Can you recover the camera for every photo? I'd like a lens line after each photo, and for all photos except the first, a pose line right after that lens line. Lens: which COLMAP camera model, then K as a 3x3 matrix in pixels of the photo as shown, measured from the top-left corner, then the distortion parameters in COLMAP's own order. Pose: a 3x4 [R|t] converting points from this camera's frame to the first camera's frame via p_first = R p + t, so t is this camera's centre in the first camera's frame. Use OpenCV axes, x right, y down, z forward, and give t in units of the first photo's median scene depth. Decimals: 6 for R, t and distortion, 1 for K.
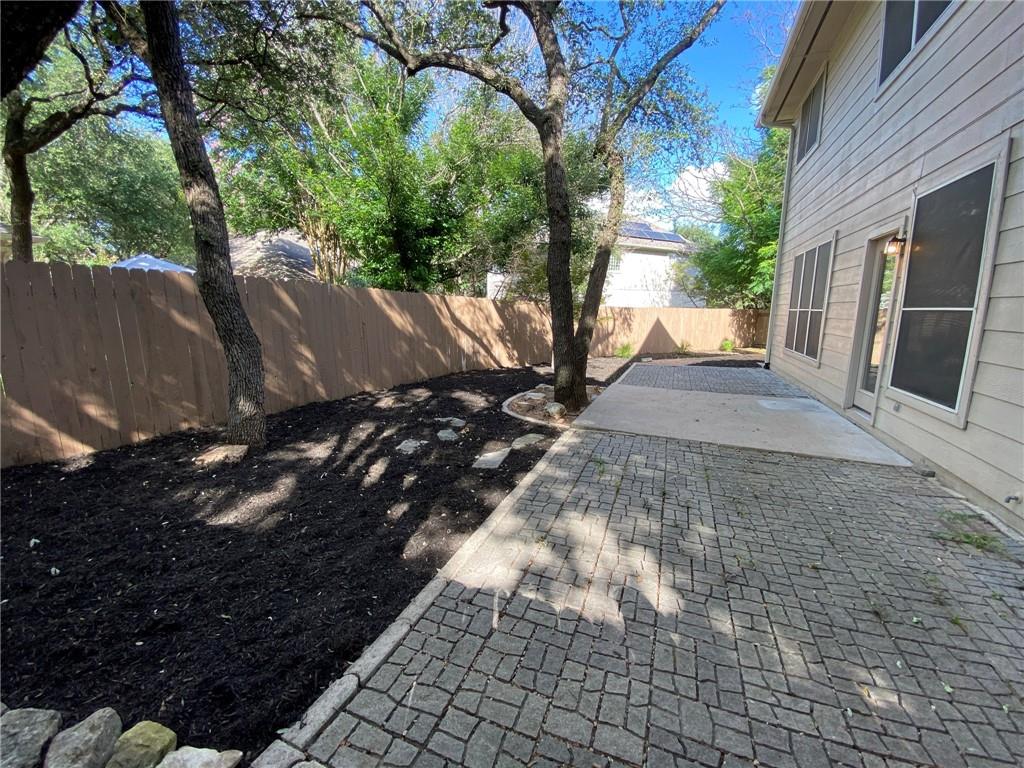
lens RADIAL K [[417.8, 0, 509.4], [0, 417.8, 381.4], [0, 0, 1]] dist [0.026882, -0.023575]
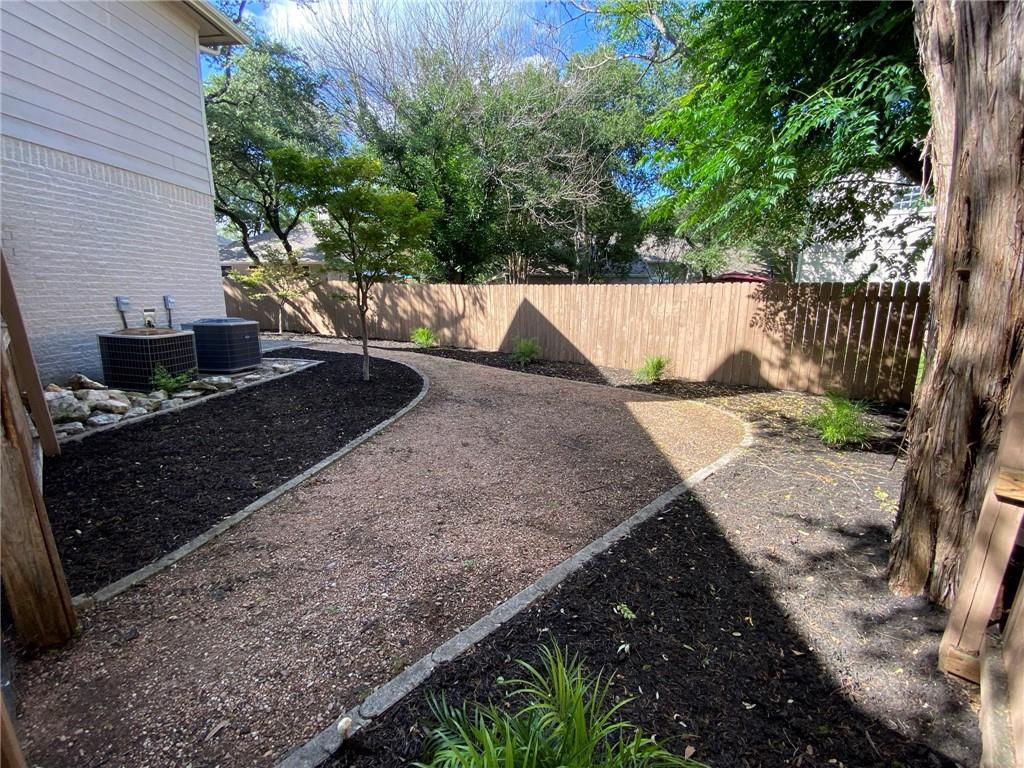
lens RADIAL K [[417.8, 0, 509.4], [0, 417.8, 381.4], [0, 0, 1]] dist [0.026882, -0.023575]
pose [[0.302661, 0.188581, -0.934255, 1.425568], [-0.169275, 0.975282, 0.142024, -0.171167], [0.937946, 0.115161, 0.327102, 1.188553]]
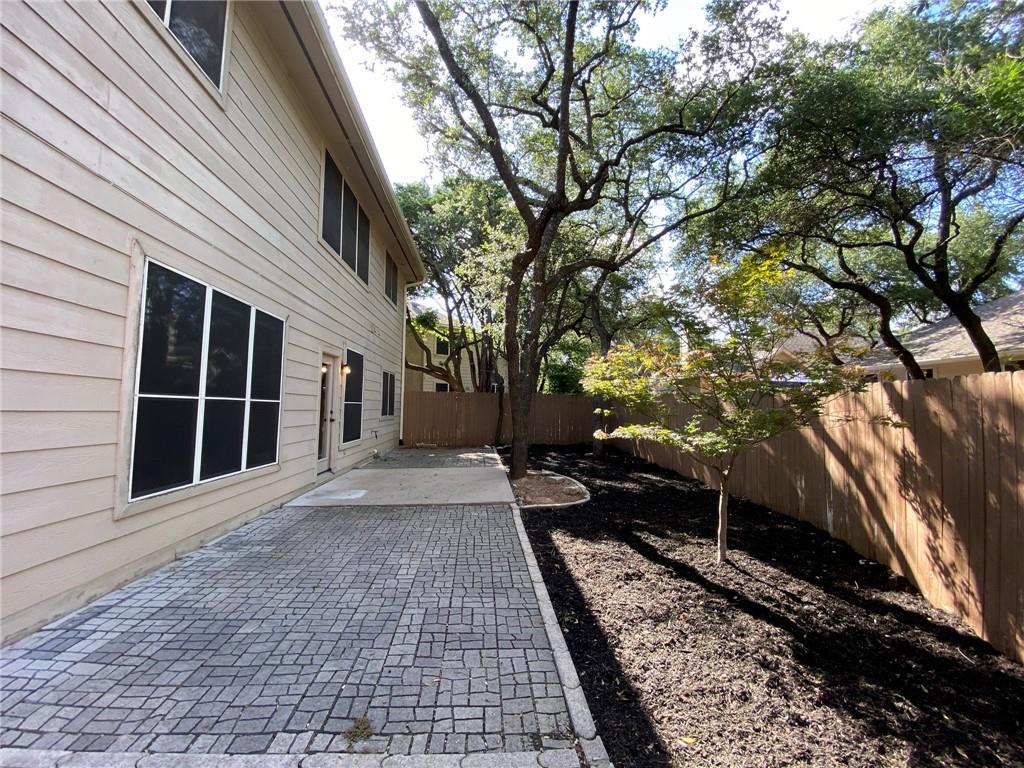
lens RADIAL K [[417.8, 0, 509.4], [0, 417.8, 381.4], [0, 0, 1]] dist [0.026882, -0.023575]
pose [[-0.895360, -0.038944, -0.443636, 0.409958], [-0.085834, 0.992582, 0.086101, -0.188164], [0.436992, 0.115171, -0.892061, 1.172328]]
